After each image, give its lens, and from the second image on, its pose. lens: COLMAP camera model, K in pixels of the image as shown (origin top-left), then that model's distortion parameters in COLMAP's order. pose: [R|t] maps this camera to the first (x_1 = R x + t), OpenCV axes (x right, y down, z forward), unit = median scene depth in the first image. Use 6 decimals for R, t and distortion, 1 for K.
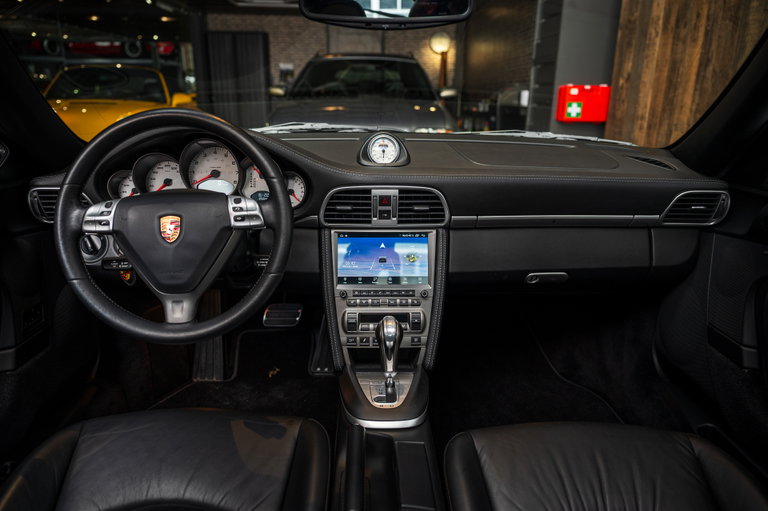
lens RADIAL K [[523.3, 0, 381.8], [0, 523.3, 254.8], [0, 0, 1]] dist [-0.004617, 0.010047]
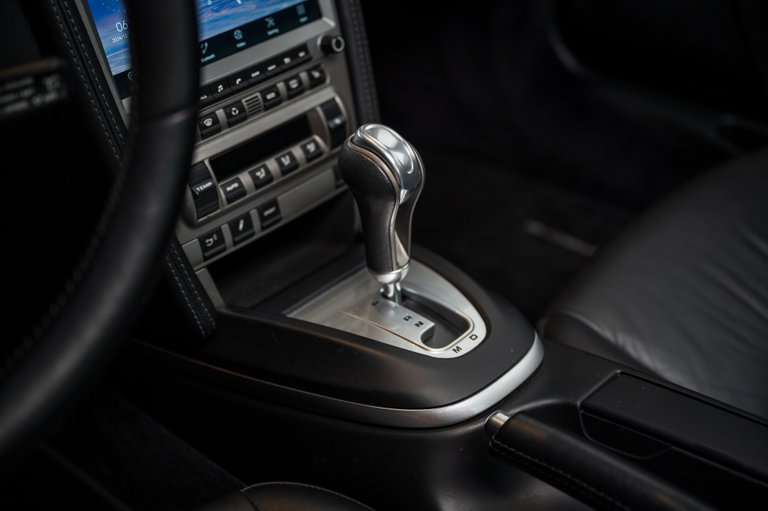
lens RADIAL K [[1121.5, 0, 387.8], [0, 1121.5, 258.6], [0, 0, 1]] dist [-0.018074, 0.000000]
pose [[0.686776, -0.417211, 0.595208, -0.421492], [0.228413, 0.901259, 0.368186, -0.070784], [-0.690048, -0.116908, 0.714259, 0.392551]]
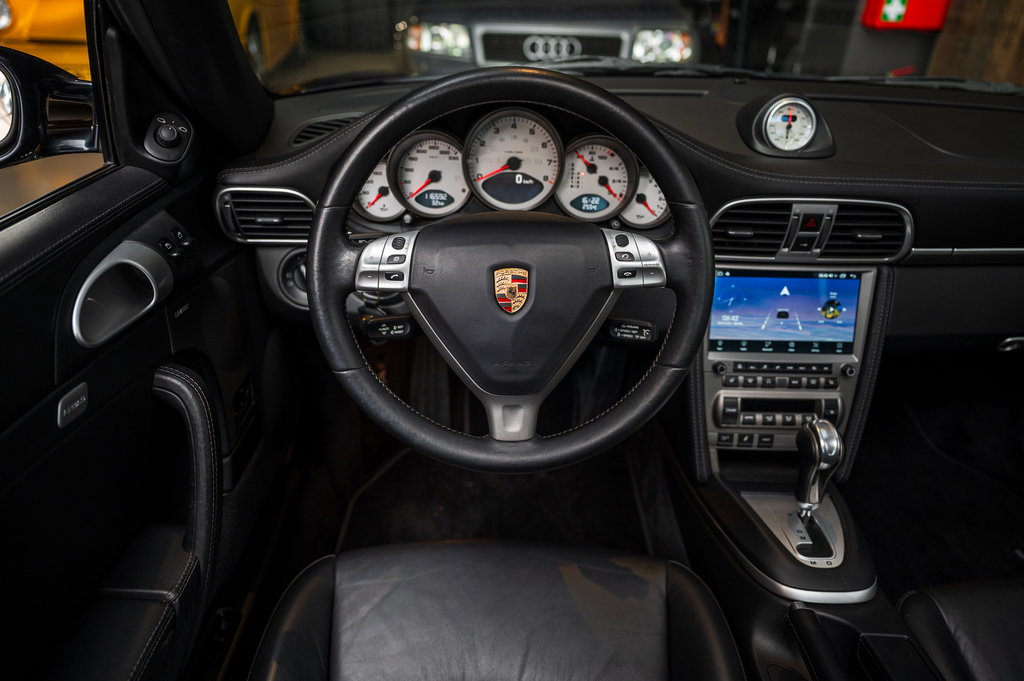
lens RADIAL K [[697.8, 0, 516.3], [0, 697.8, 341.3], [0, 0, 1]] dist [-0.004617, 0.010047]
pose [[0.999687, 0.024628, -0.004345, -0.312783], [-0.023245, 0.979157, 0.201771, -0.119068], [0.009224, -0.201607, 0.979423, 0.185005]]
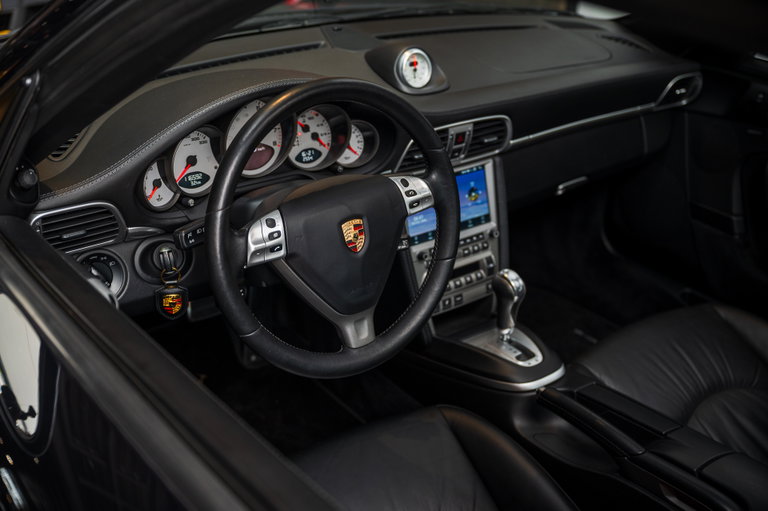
lens RADIAL K [[869.4, 0, 382.7], [0, 869.4, 252.7], [0, 0, 1]] dist [0.009940, 0.000000]
pose [[0.804102, -0.240677, 0.543594, -0.868409], [0.130018, 0.963445, 0.234240, -0.260810], [-0.580100, -0.117676, 0.806000, -0.073489]]
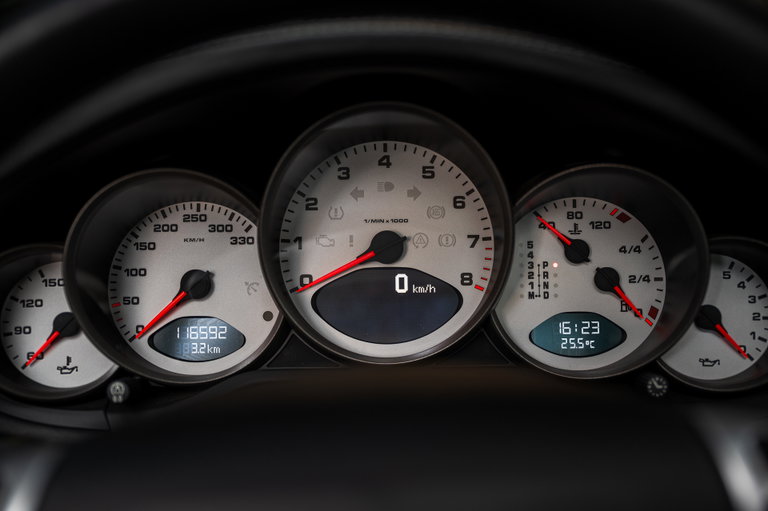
lens RADIAL K [[938.0, 0, 384.2], [0, 938.0, 253.9], [0, 0, 1]] dist [-0.001975, 0.000000]
pose [[0.999617, -0.017675, -0.021304, -0.316389], [0.015790, 0.996207, -0.085575, -0.115908], [0.022736, 0.085206, 0.996104, 0.570880]]
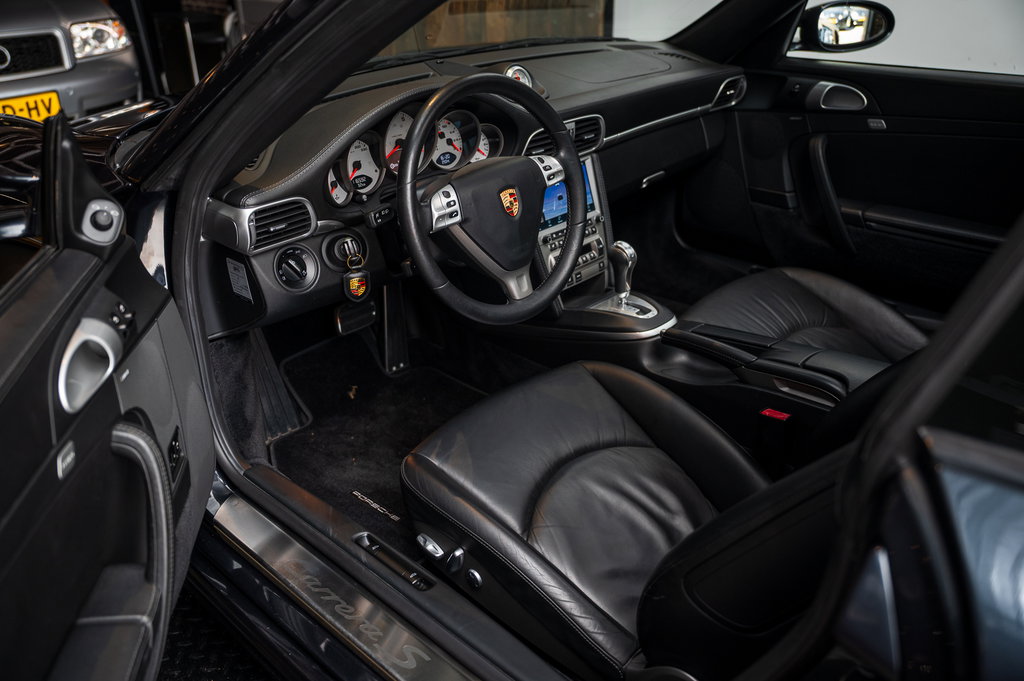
lens RADIAL K [[851.6, 0, 507.7], [0, 851.6, 342.1], [0, 0, 1]] dist [-0.003609, 0.015766]
pose [[0.710145, -0.340391, 0.616302, -1.162509], [0.230546, 0.939525, 0.253260, -0.164473], [-0.665238, -0.037765, 0.745675, -0.141574]]
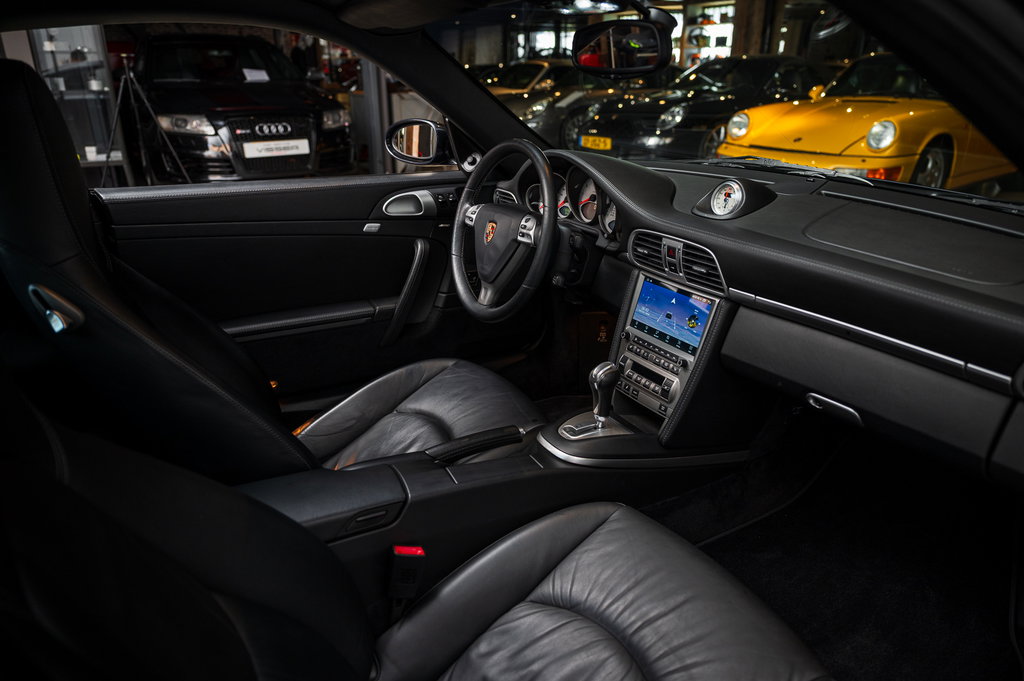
lens RADIAL K [[697.8, 0, 515.9], [0, 697.8, 341.9], [0, 0, 1]] dist [-0.004617, 0.010047]
pose [[0.477445, 0.311601, -0.821554, 0.911052], [-0.256433, 0.943716, 0.208908, -0.136184], [0.840410, 0.110932, 0.530477, 0.123991]]
